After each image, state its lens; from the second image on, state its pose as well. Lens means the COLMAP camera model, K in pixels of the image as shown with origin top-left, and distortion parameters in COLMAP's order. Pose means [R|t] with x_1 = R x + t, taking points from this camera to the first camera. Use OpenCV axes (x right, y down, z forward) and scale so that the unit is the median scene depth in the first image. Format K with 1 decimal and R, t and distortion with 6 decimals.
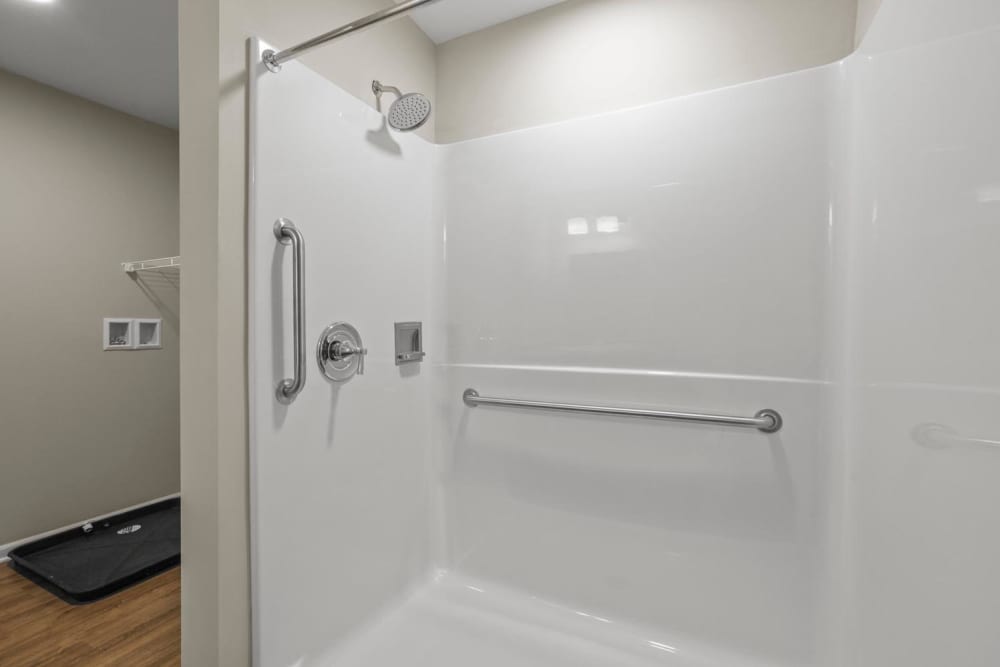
lens RADIAL K [[450.1, 0, 501.2], [0, 450.1, 332.7], [0, 0, 1]] dist [-0.003662, 0.000560]
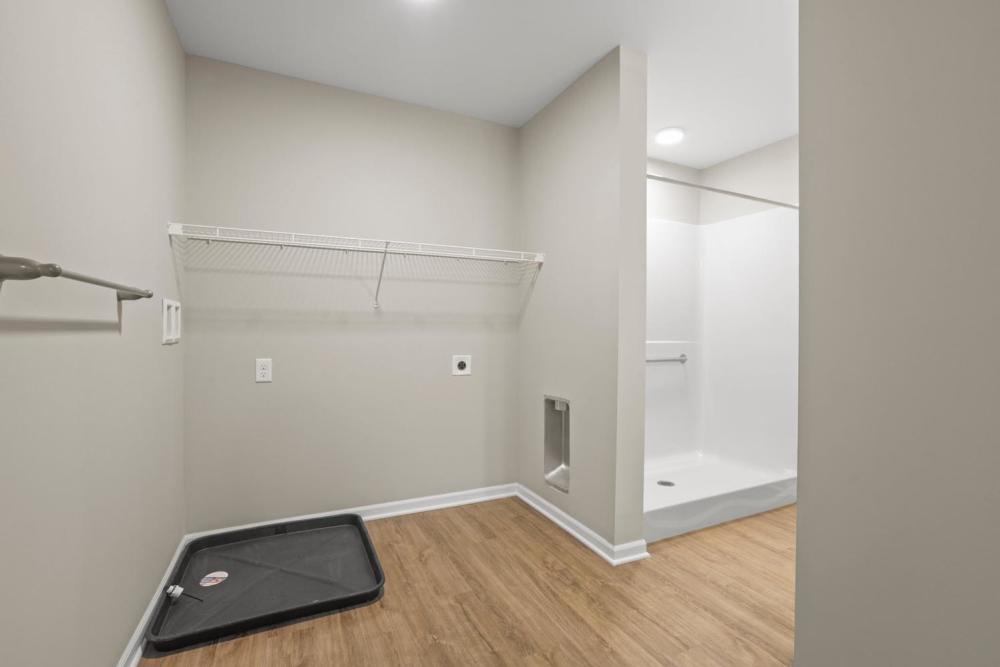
lens RADIAL K [[450.1, 0, 504.9], [0, 450.1, 331.6], [0, 0, 1]] dist [-0.003662, 0.000560]
pose [[0.612632, 0.002288, 0.790365, -1.748140], [0.013584, 0.999818, -0.013423, 0.058790], [-0.790251, 0.018960, 0.612489, 0.216187]]
